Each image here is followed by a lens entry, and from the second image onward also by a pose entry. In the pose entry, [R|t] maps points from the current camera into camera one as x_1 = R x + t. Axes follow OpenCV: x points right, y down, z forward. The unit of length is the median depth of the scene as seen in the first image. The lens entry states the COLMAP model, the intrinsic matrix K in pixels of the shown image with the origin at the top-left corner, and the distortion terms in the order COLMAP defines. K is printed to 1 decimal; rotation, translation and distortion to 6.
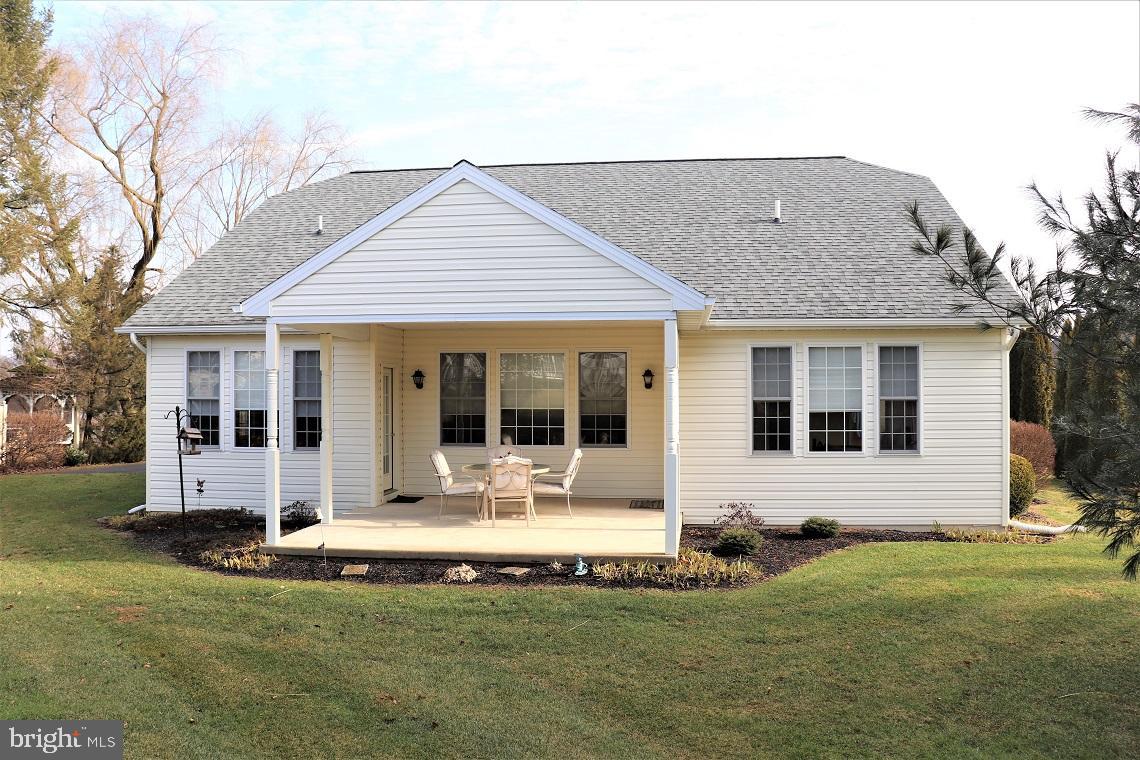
lens RADIAL K [[955.4, 0, 568.0], [0, 955.4, 382.2], [0, 0, 1]] dist [-0.149558, 0.108356]
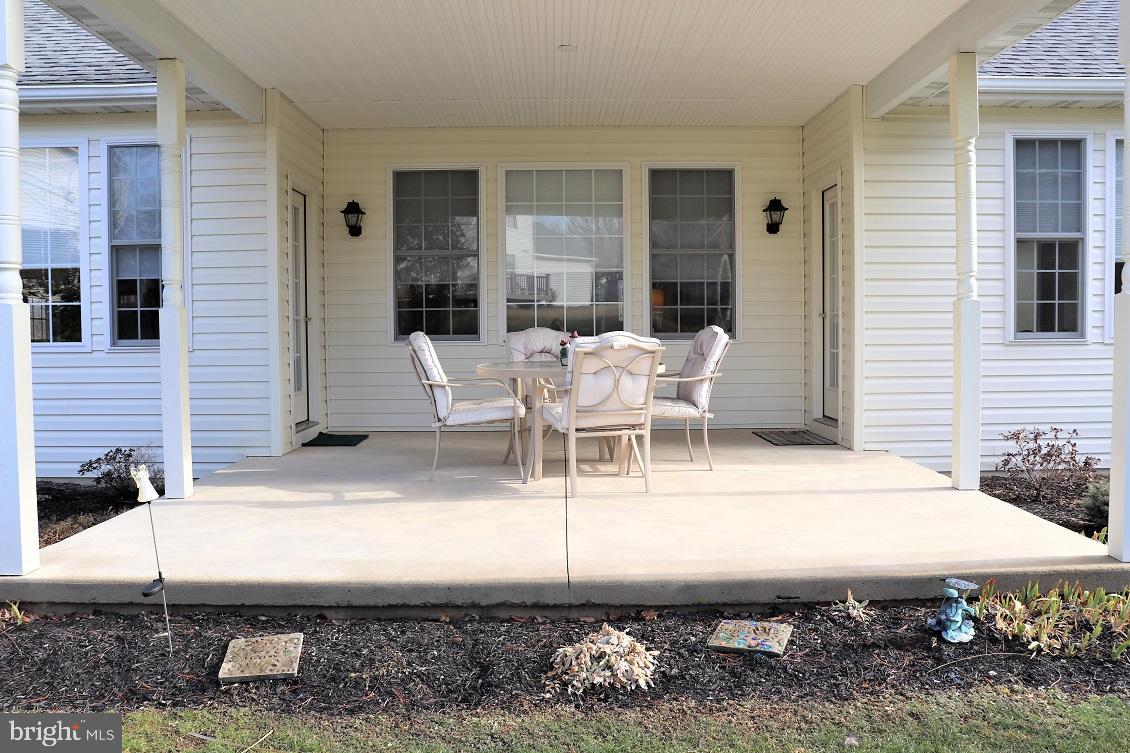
lens RADIAL K [[947.0, 0, 566.7], [0, 947.0, 374.2], [0, 0, 1]] dist [-0.149558, 0.108356]
pose [[0.991016, -0.012926, 0.133118, -0.127263], [0.005887, 0.998570, 0.053133, 0.067545], [-0.133614, -0.051872, 0.989675, 0.528010]]
